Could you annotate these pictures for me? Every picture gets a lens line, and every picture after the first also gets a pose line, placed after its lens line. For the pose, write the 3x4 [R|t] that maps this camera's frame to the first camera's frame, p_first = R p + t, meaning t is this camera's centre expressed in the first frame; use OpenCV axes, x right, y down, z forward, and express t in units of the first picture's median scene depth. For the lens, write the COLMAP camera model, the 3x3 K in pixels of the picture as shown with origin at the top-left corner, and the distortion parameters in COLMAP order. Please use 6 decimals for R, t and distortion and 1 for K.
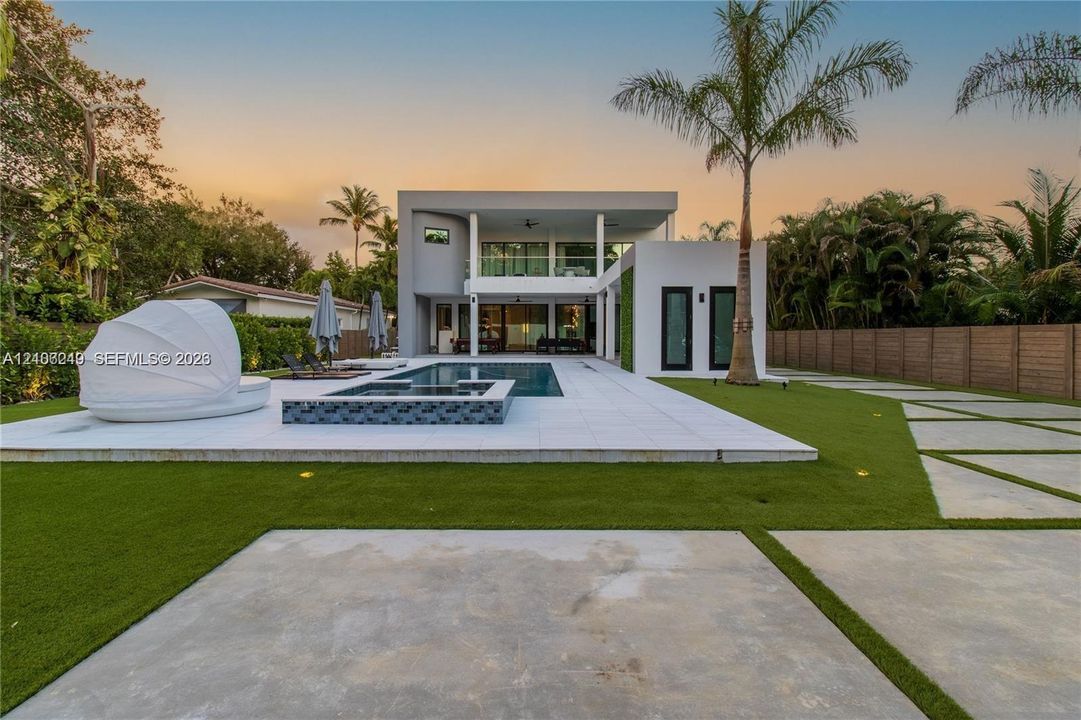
lens RADIAL K [[524.1, 0, 543.3], [0, 524.1, 346.1], [0, 0, 1]] dist [0.003451, 0.000247]
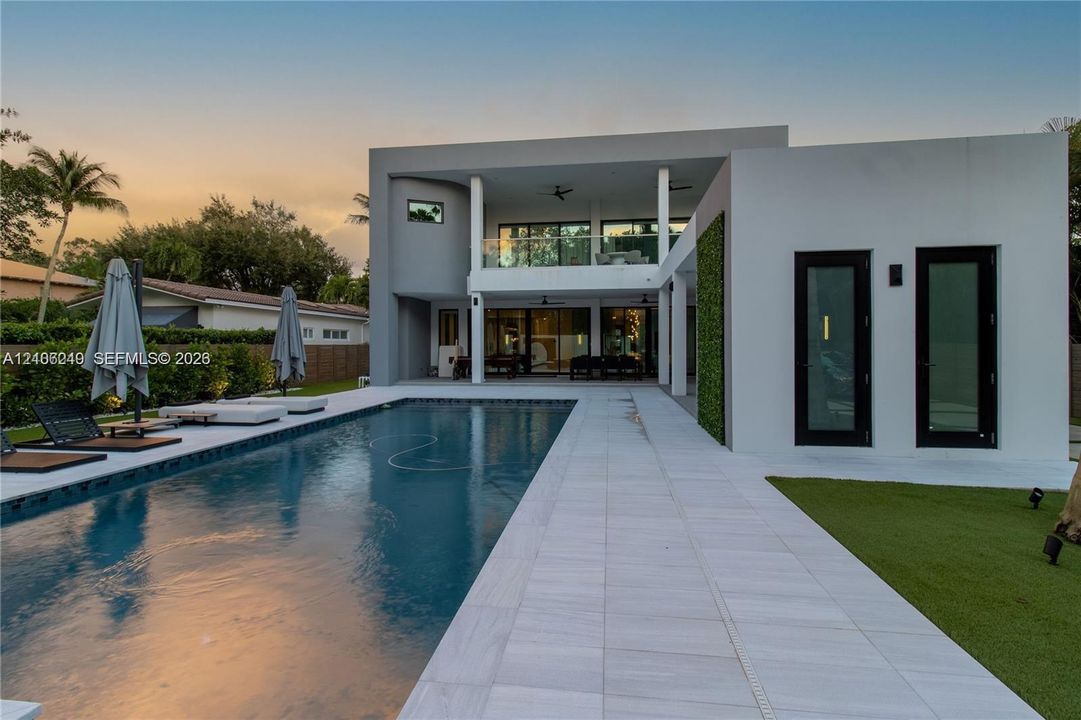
lens RADIAL K [[524.1, 0, 543.3], [0, 524.1, 346.1], [0, 0, 1]] dist [0.003451, 0.000247]
pose [[0.990975, -0.004662, -0.133963, 0.045098], [0.002201, 0.999826, -0.018513, -0.016202], [0.134026, 0.018051, 0.990813, 0.319012]]
